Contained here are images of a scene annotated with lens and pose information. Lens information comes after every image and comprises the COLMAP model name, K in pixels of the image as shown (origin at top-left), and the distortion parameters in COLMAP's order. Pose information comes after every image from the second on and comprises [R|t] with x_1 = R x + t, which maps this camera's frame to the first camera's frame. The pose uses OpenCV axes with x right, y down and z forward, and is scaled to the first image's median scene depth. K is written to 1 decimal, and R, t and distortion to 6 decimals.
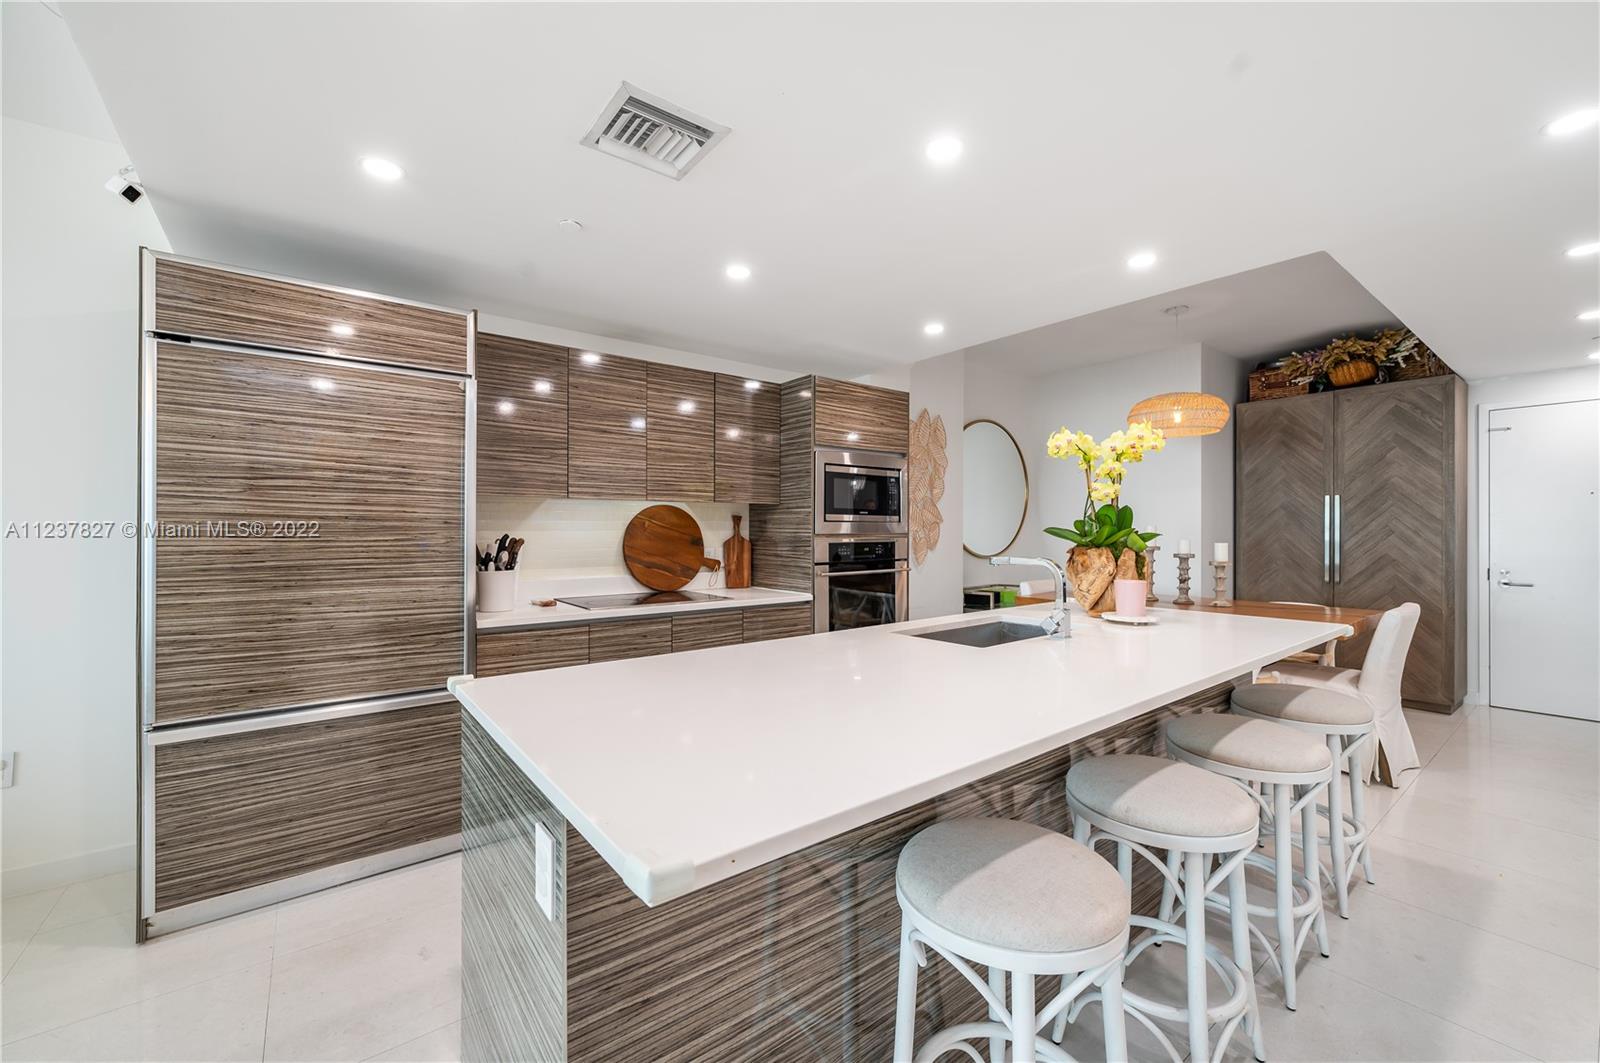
lens RADIAL K [[642.2, 0, 786.2], [0, 642.2, 530.2], [0, 0, 1]] dist [-0.001973, 0.000996]
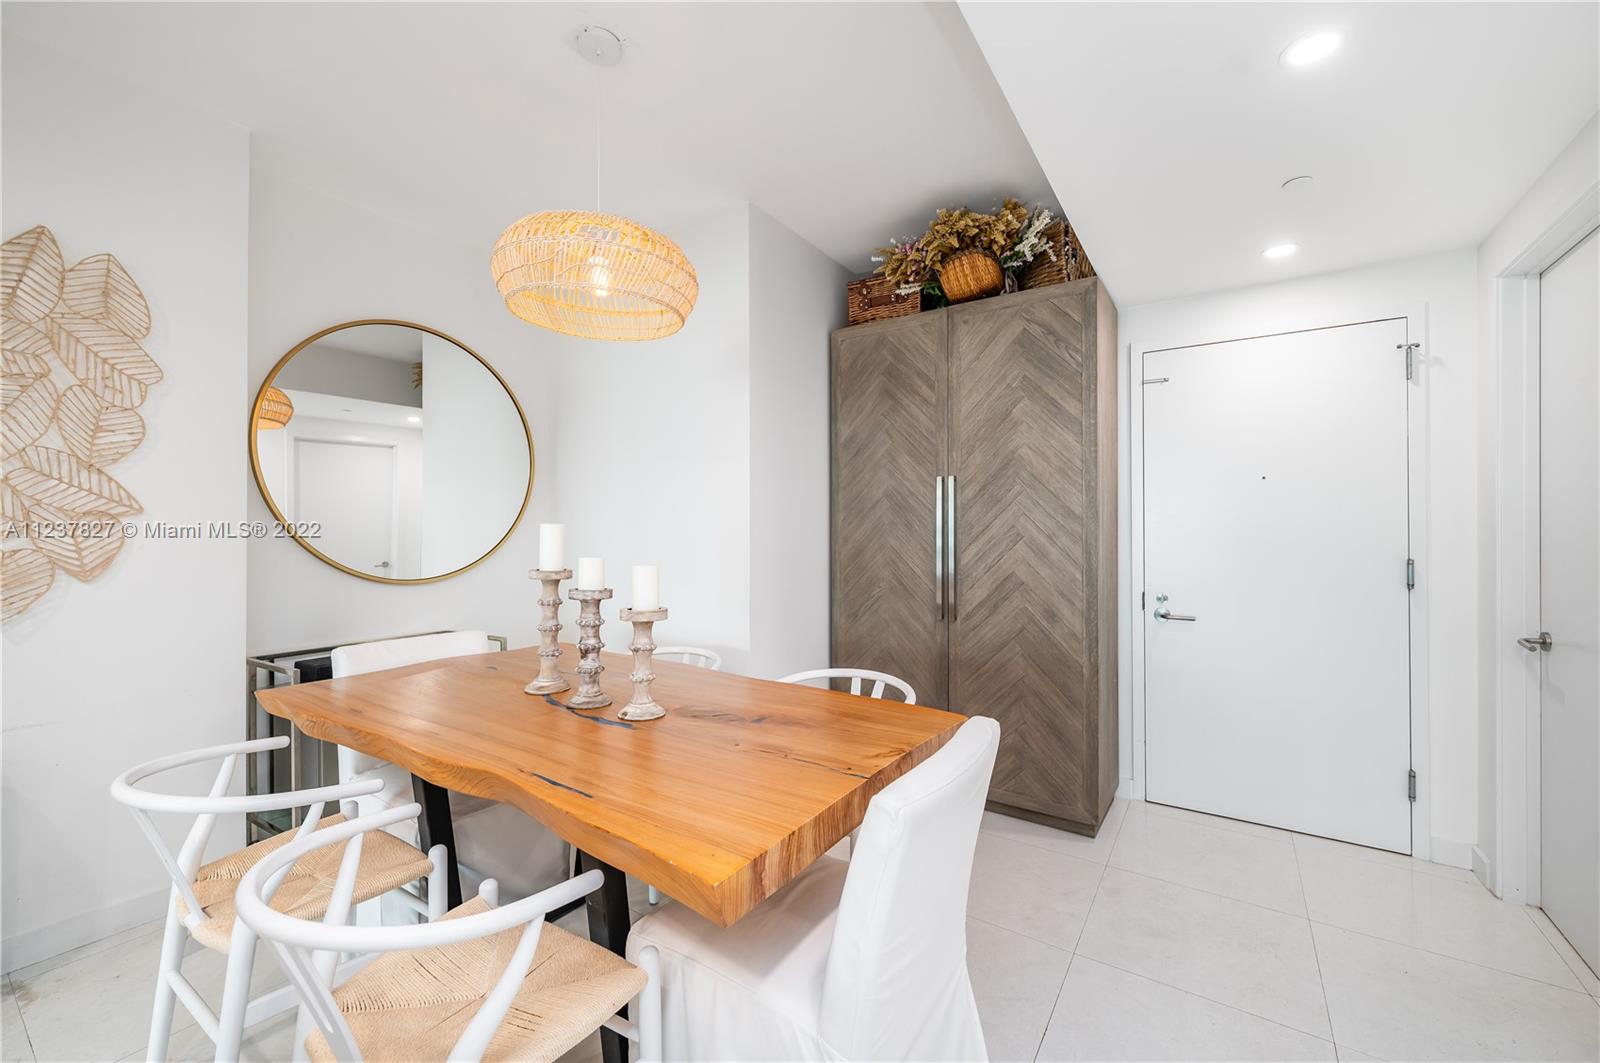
lens RADIAL K [[642.2, 0, 795.7], [0, 642.2, 521.7], [0, 0, 1]] dist [-0.001973, 0.000996]
pose [[0.949418, 0.007239, 0.313931, 0.616958], [-0.003375, 0.999912, -0.012849, -0.003318], [-0.313997, 0.011140, 0.949359, 0.546460]]
